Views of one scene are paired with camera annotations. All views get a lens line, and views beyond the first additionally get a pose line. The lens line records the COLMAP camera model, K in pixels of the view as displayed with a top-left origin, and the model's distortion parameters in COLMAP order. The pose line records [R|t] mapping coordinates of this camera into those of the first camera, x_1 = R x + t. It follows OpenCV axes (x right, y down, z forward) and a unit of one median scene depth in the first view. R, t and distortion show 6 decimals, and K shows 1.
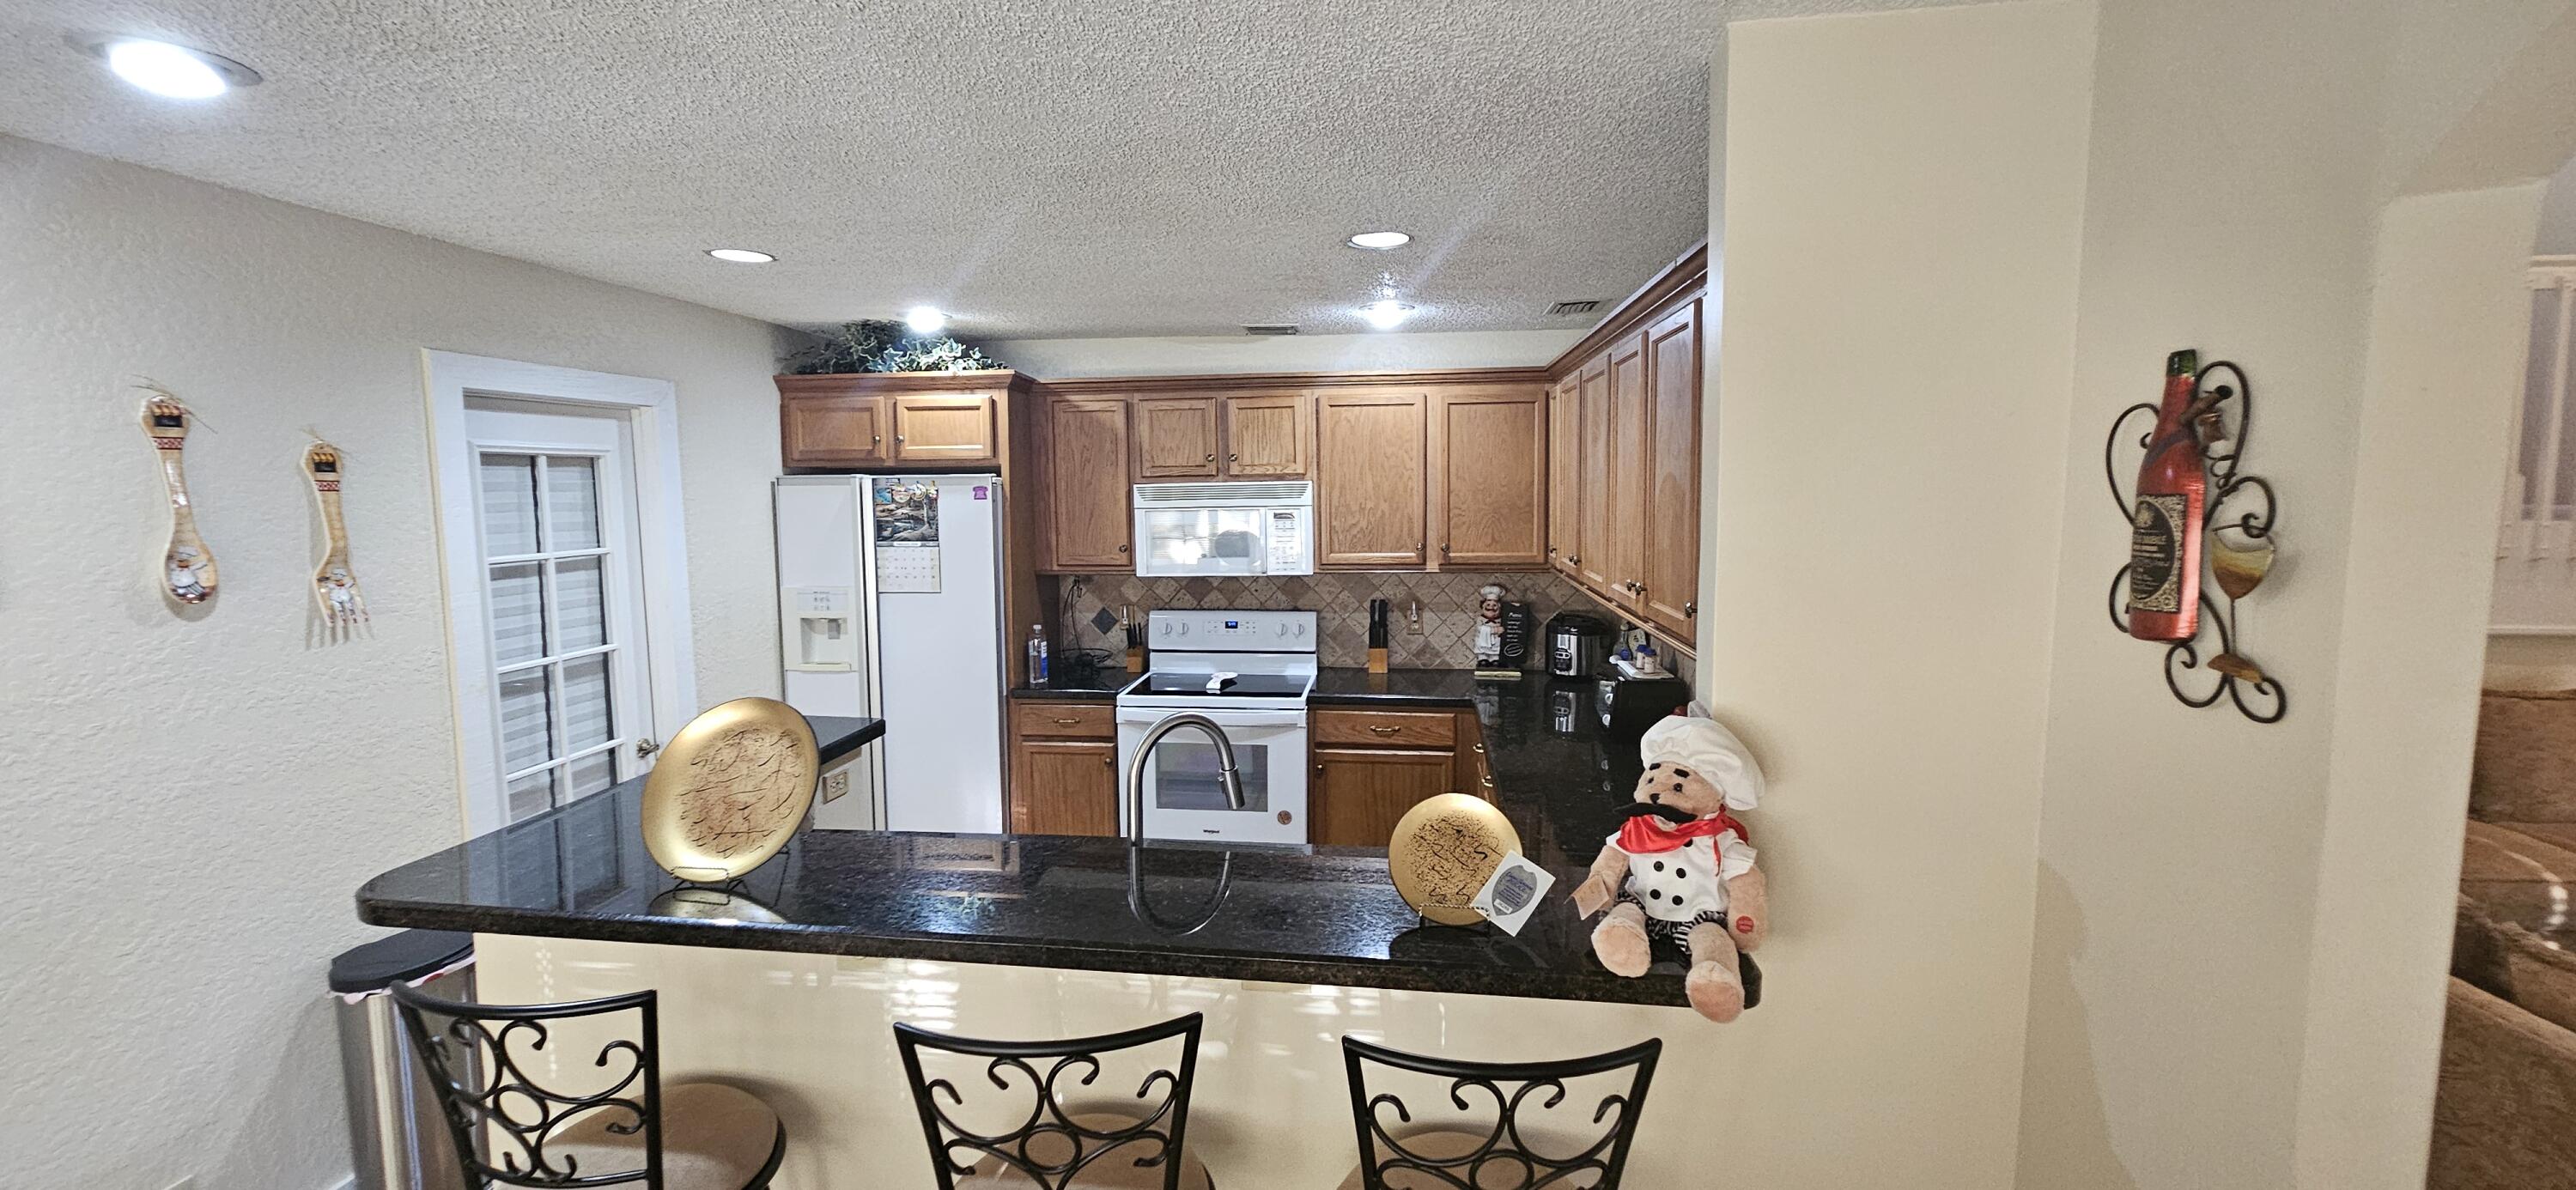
lens RADIAL K [[1057.3, 0, 1276.3], [0, 1057.3, 588.3], [0, 0, 1]] dist [-0.003518, 0.001984]
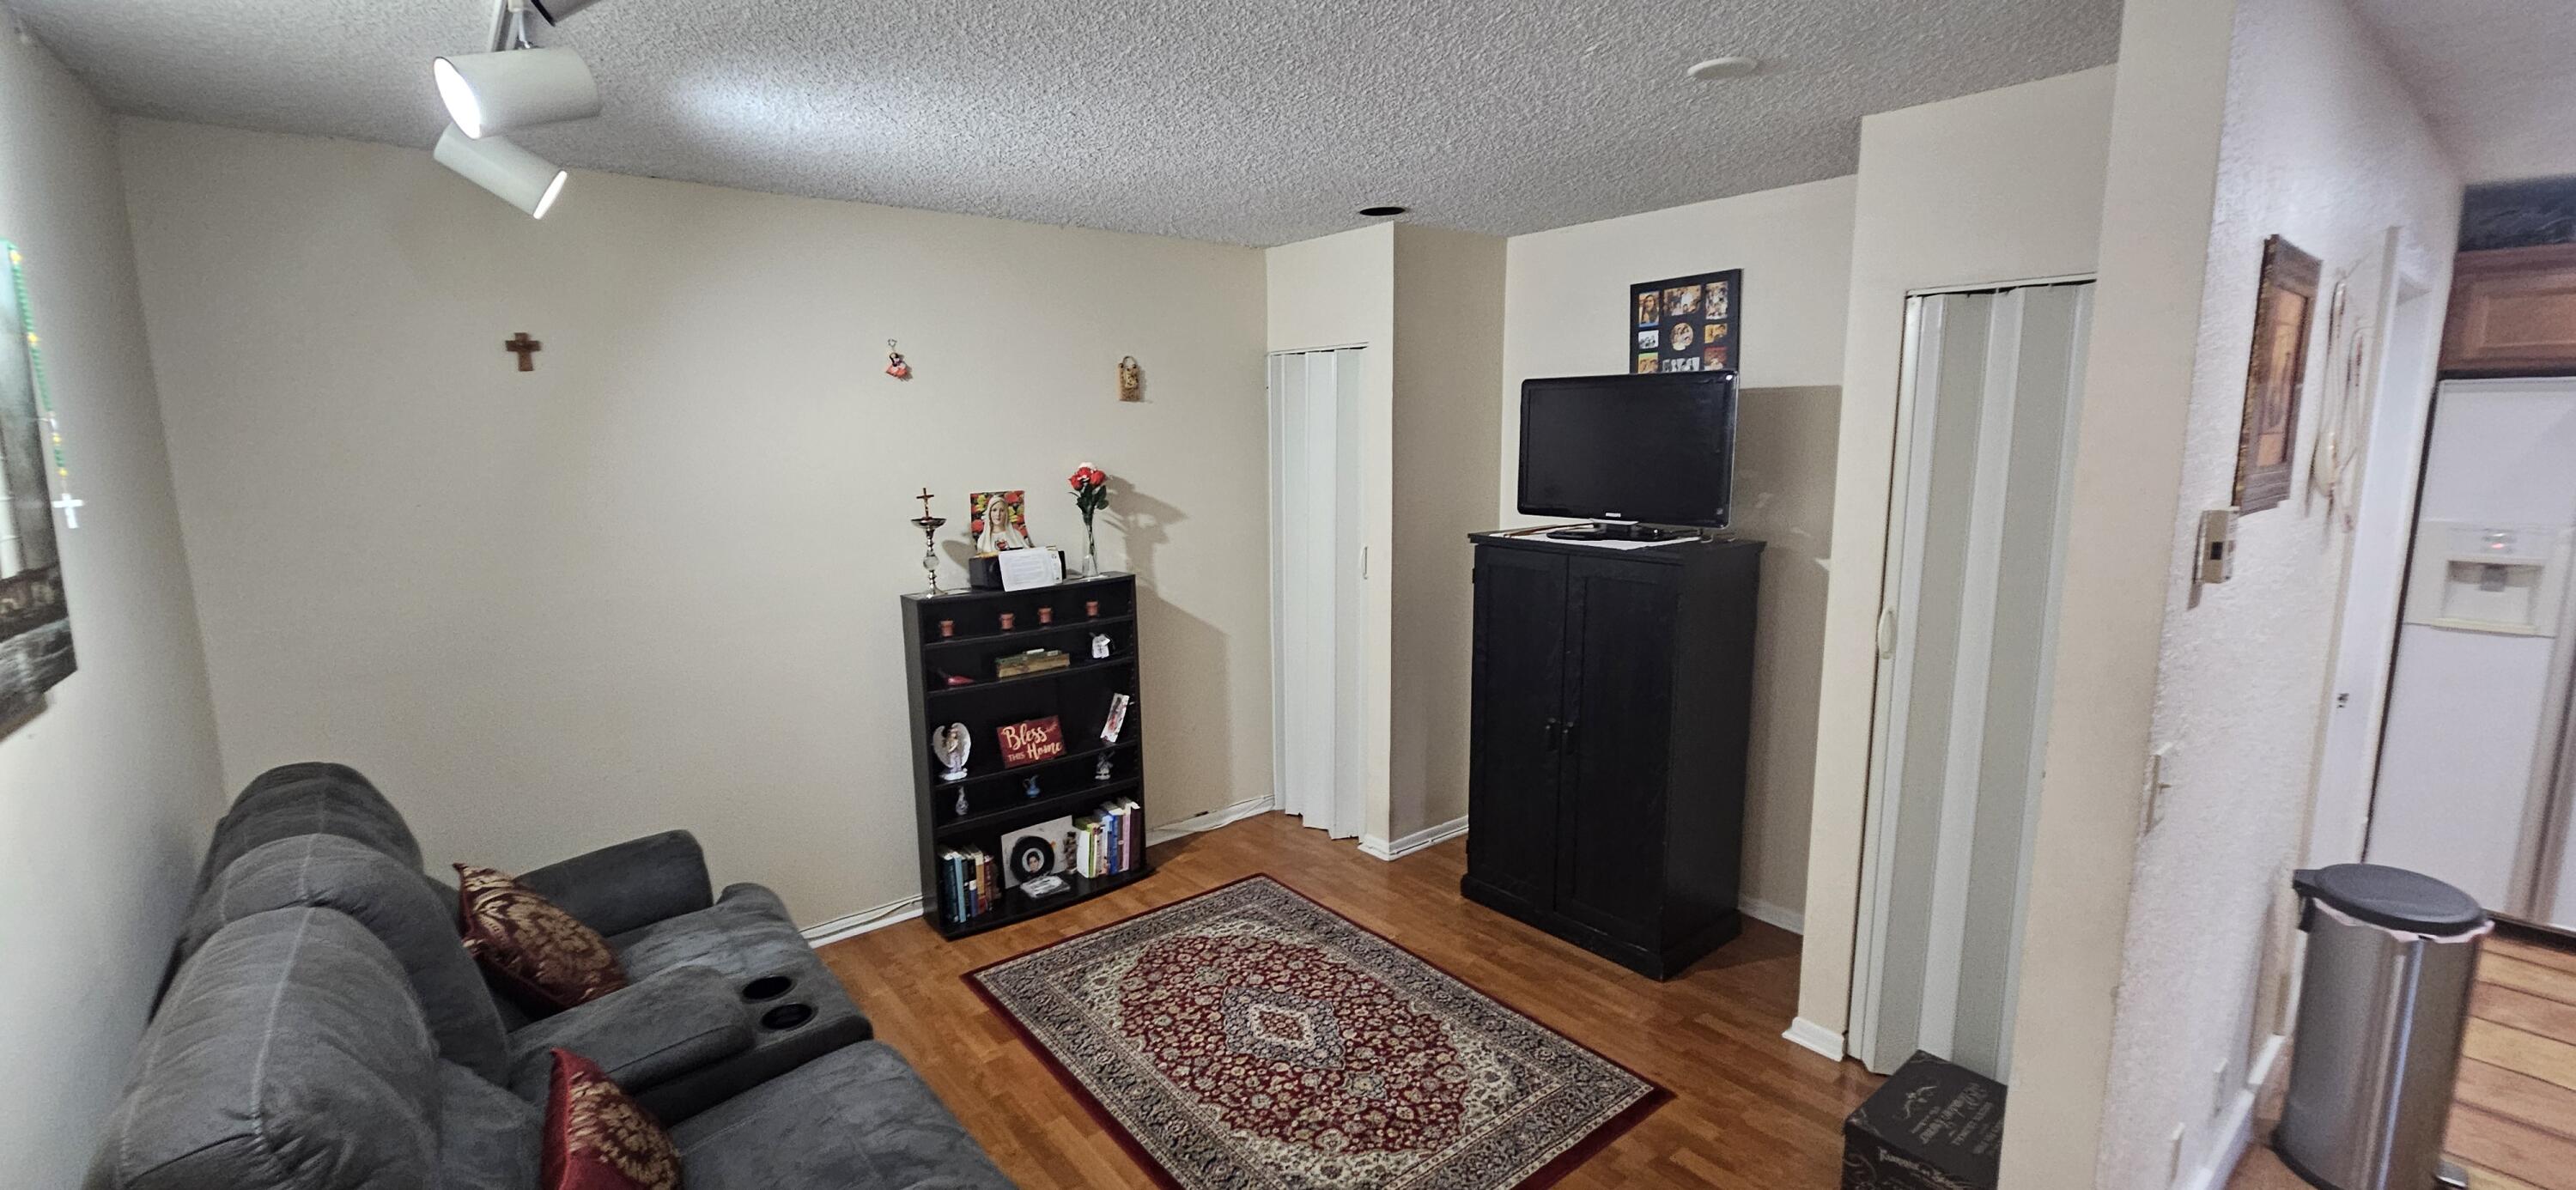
lens RADIAL K [[1057.3, 0, 1303.2], [0, 1057.3, 589.9], [0, 0, 1]] dist [-0.003518, 0.001984]
pose [[0.726900, 0.108093, -0.678183, -0.539540], [-0.063845, 0.993895, 0.089982, 0.034698], [0.683769, -0.022109, 0.729363, -0.181409]]
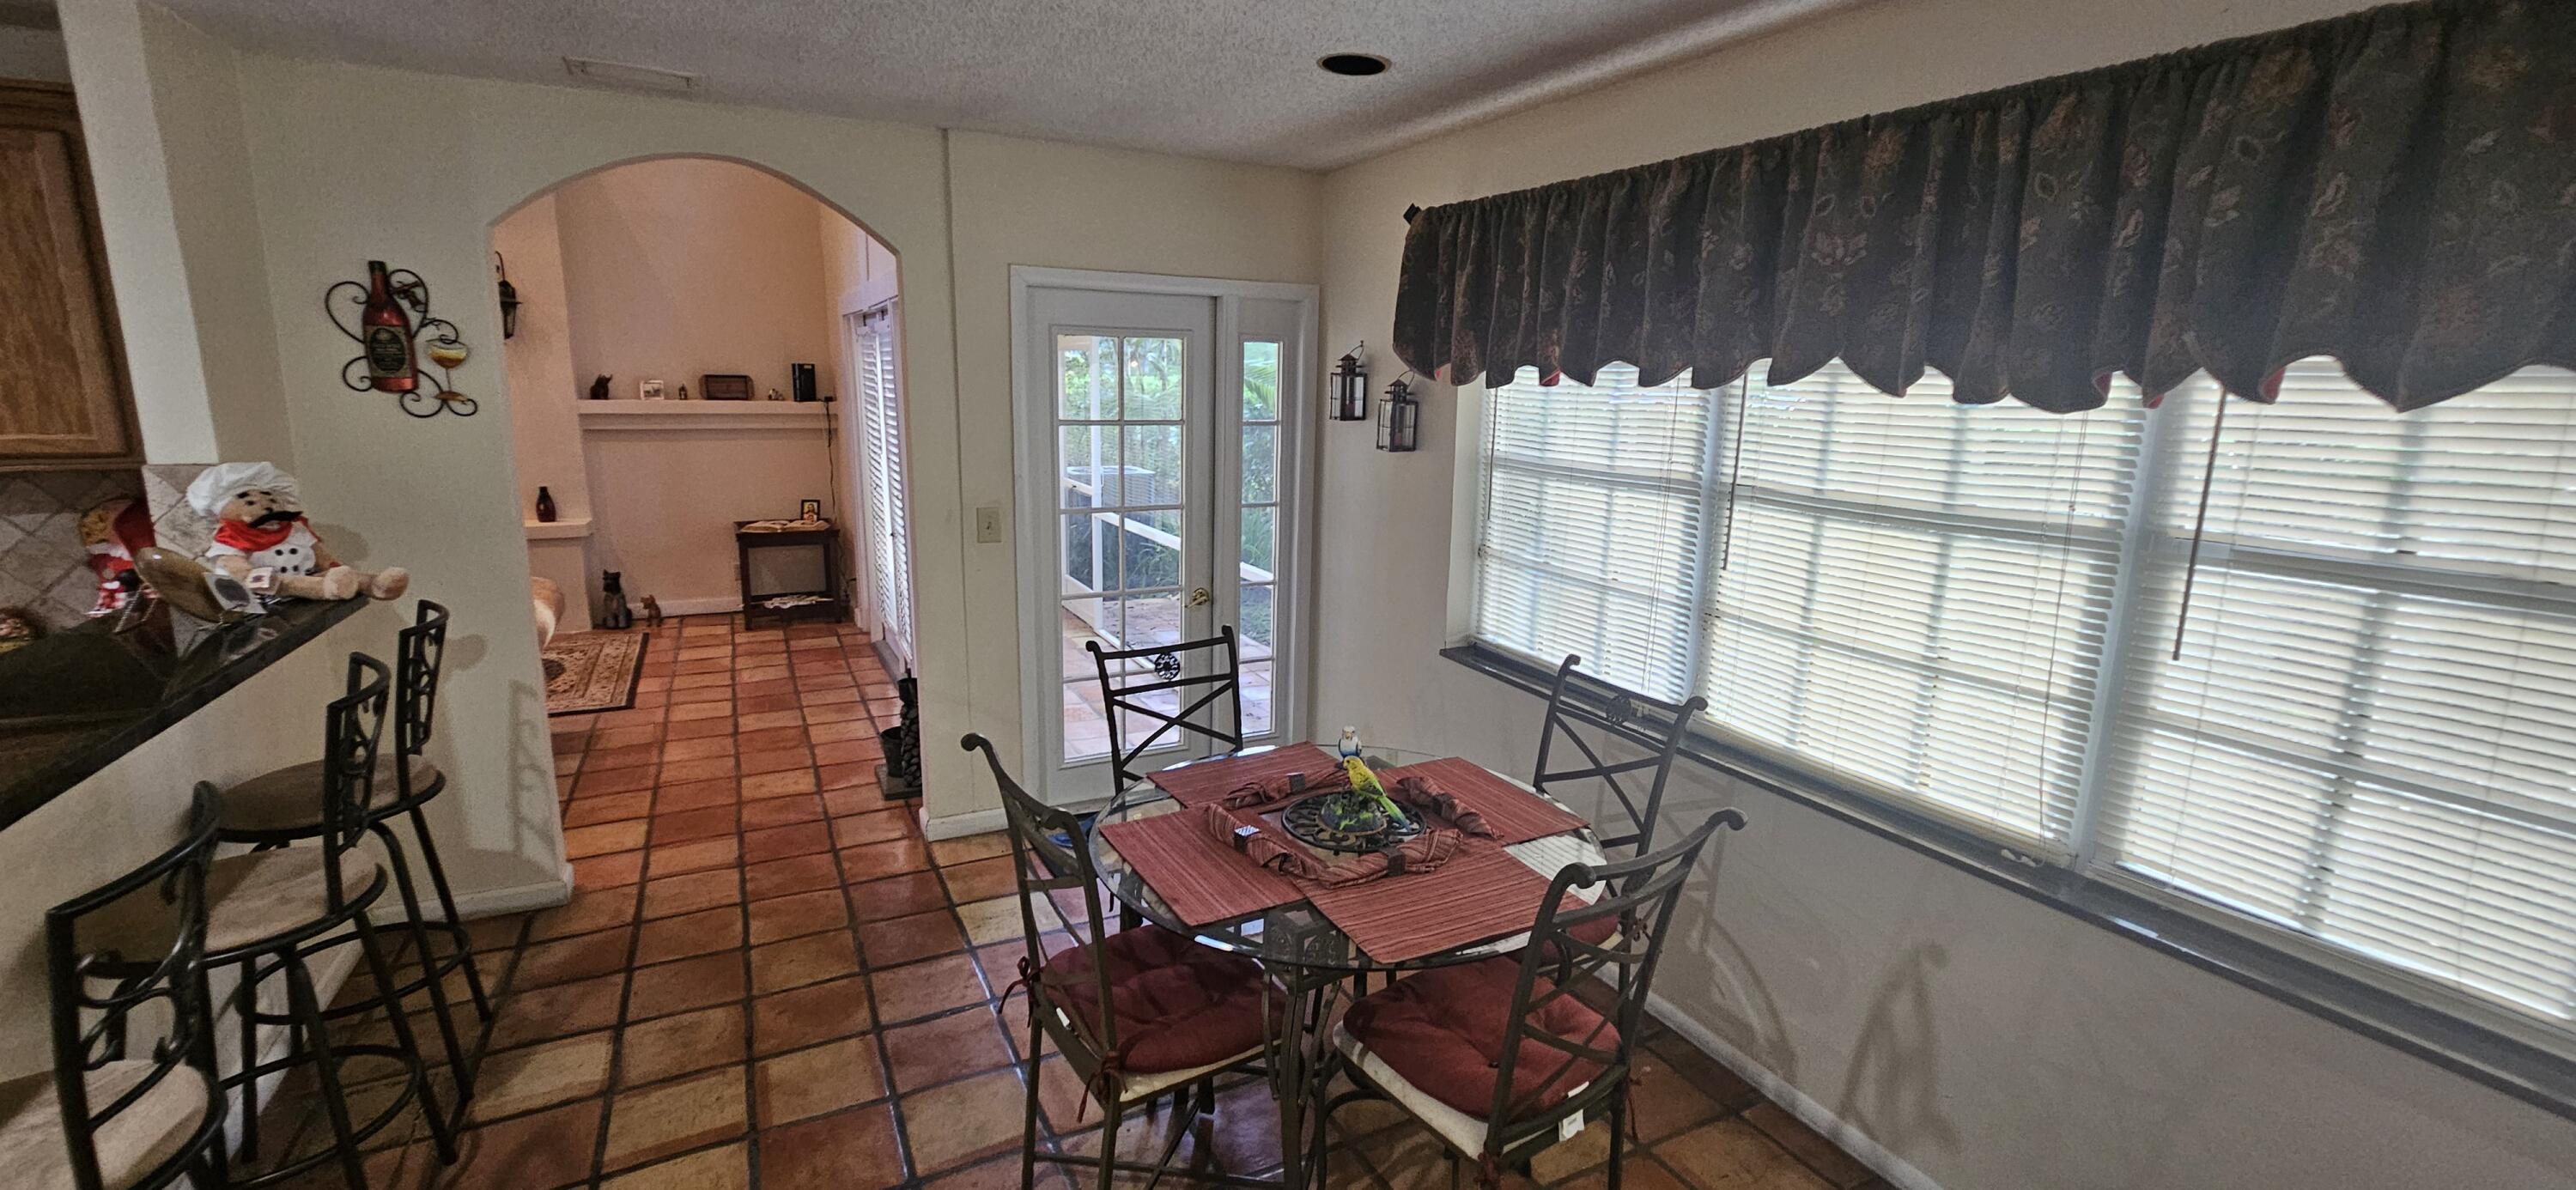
lens RADIAL K [[1057.3, 0, 1287.9], [0, 1057.3, 589.2], [0, 0, 1]] dist [-0.003518, 0.001984]
pose [[-0.564570, -0.167461, 0.808218, -0.633064], [0.068504, 0.966317, 0.248071, 0.007928], [-0.822537, 0.195420, -0.534082, 0.210076]]
